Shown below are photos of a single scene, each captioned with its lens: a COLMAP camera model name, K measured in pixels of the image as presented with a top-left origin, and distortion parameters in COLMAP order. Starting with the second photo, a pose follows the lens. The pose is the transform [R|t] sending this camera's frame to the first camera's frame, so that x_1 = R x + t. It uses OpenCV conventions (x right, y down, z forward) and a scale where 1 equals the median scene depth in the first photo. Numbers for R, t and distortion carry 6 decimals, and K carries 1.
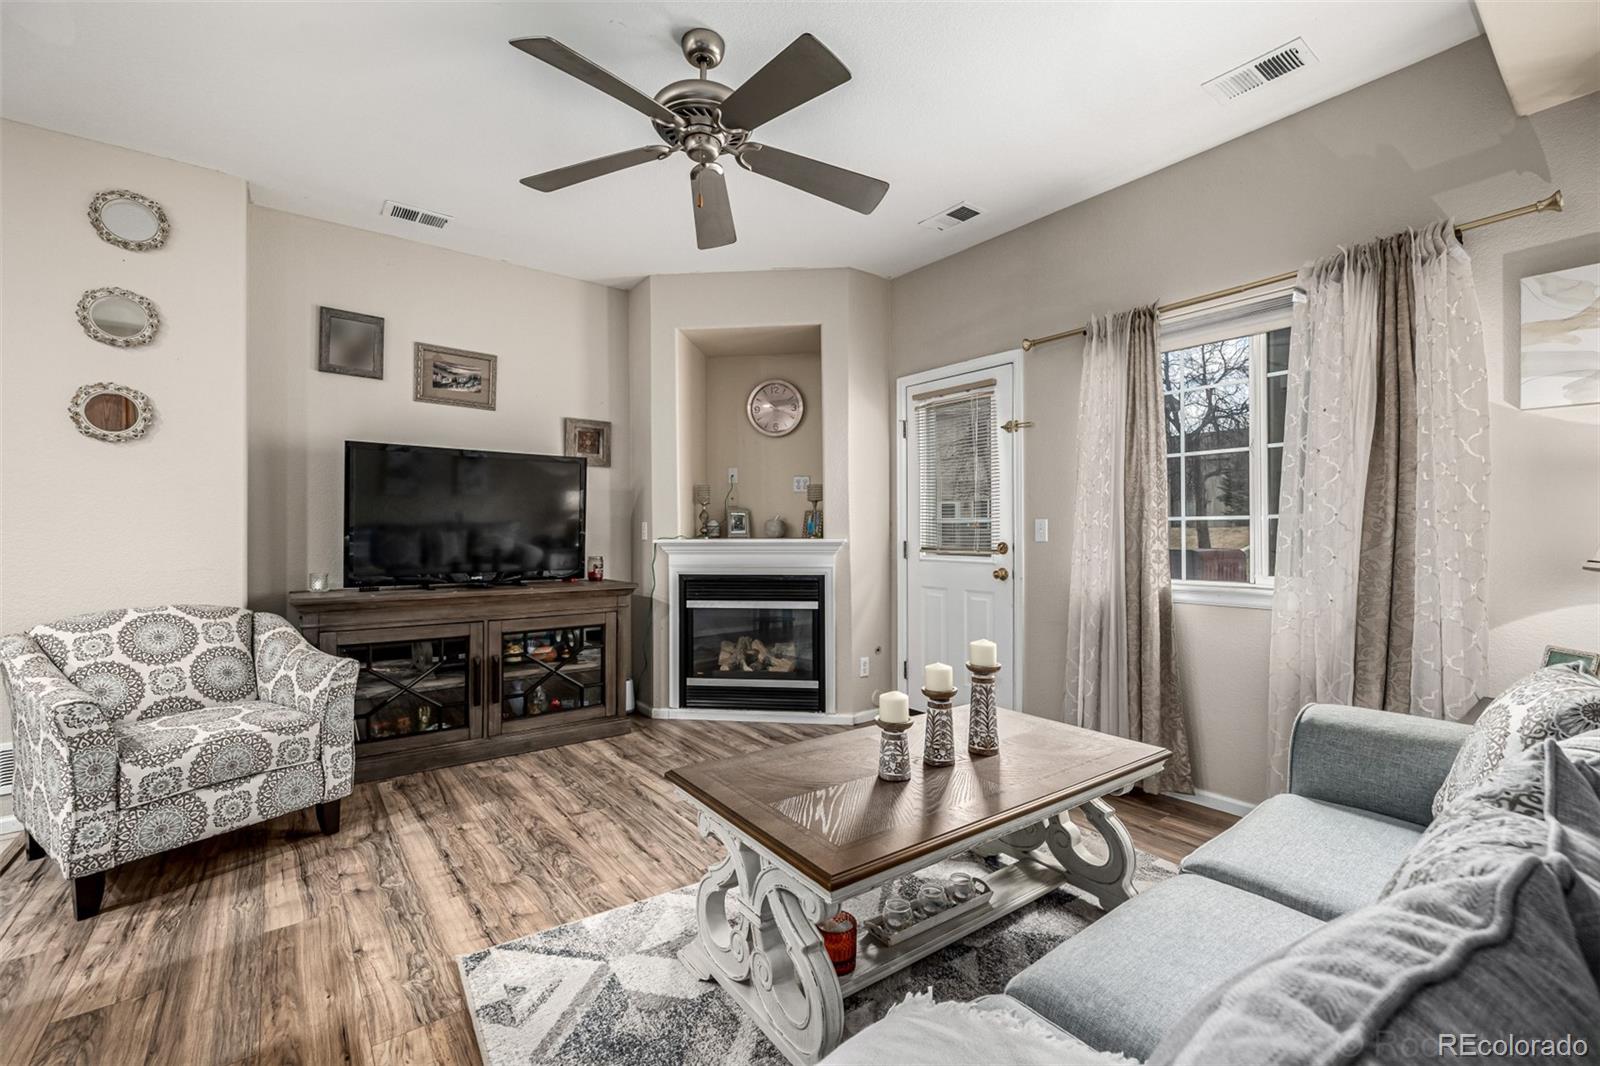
lens RADIAL K [[675.2, 0, 801.3], [0, 675.2, 532.2], [0, 0, 1]] dist [0.001529, -0.000291]
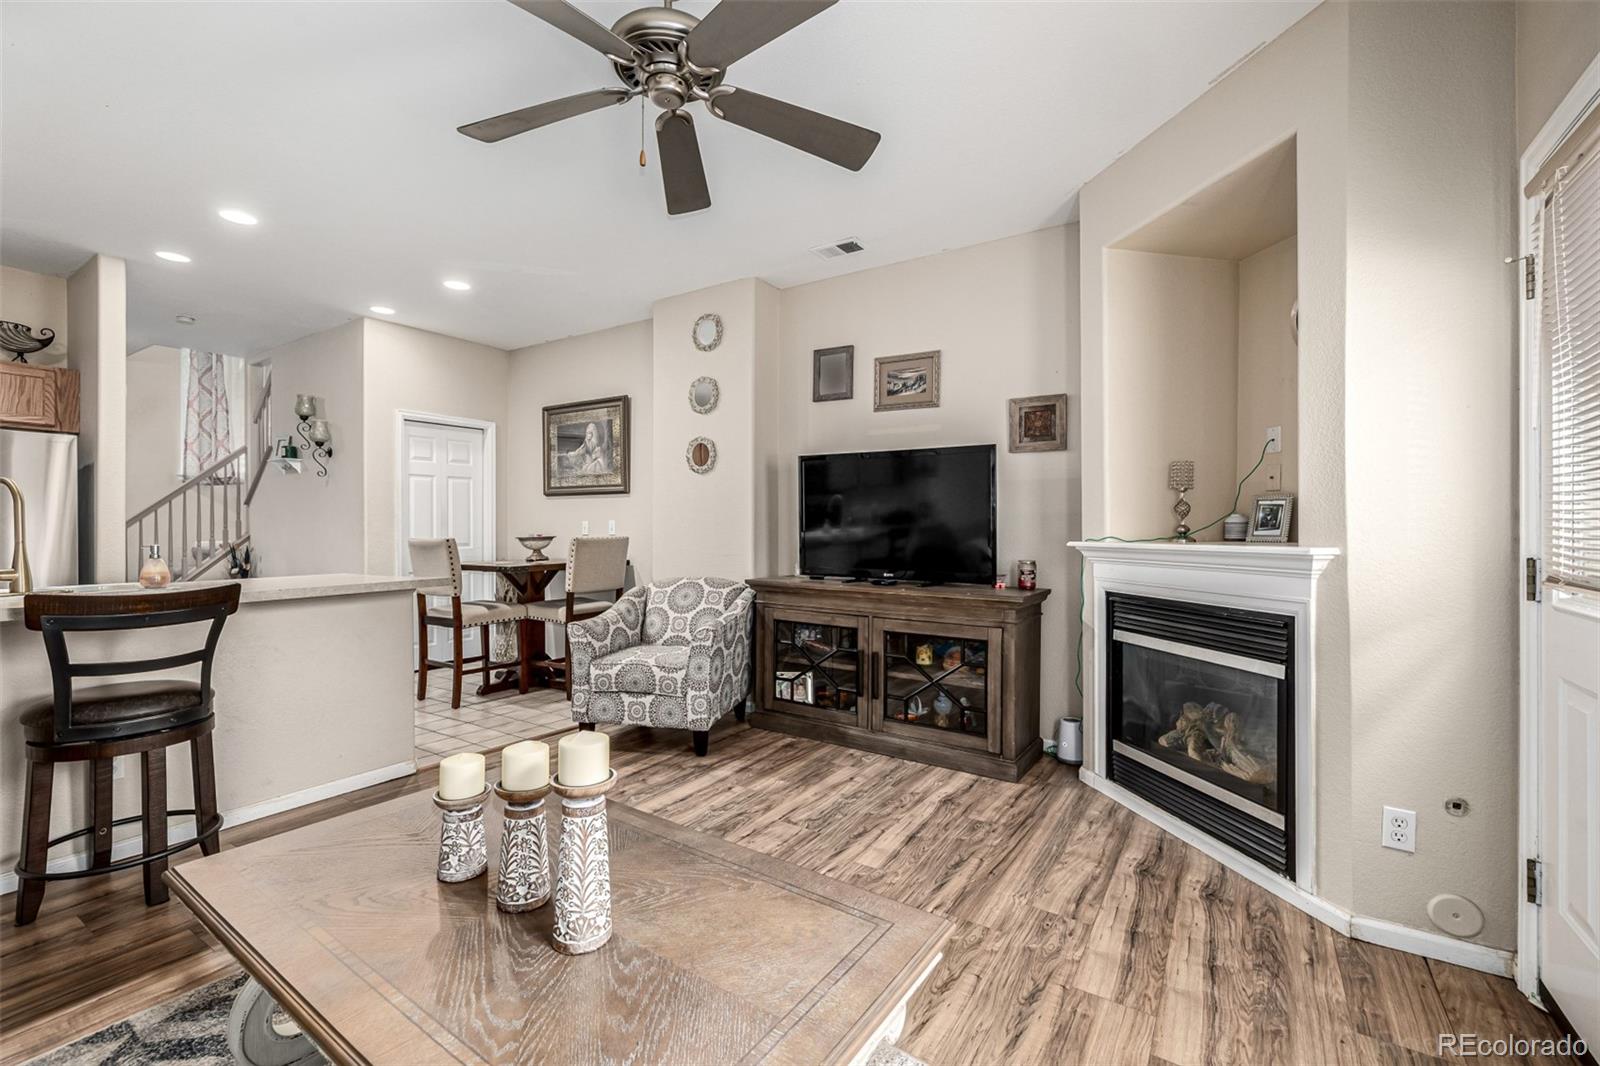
lens RADIAL K [[679.4, 0, 800.0], [0, 679.4, 533.0], [0, 0, 1]] dist [0.001183, -0.000792]
pose [[0.327483, 0.007697, -0.944826, 0.456508], [-0.004958, 0.999967, 0.006427, -0.002233], [0.944844, 0.002580, 0.327510, 0.537335]]
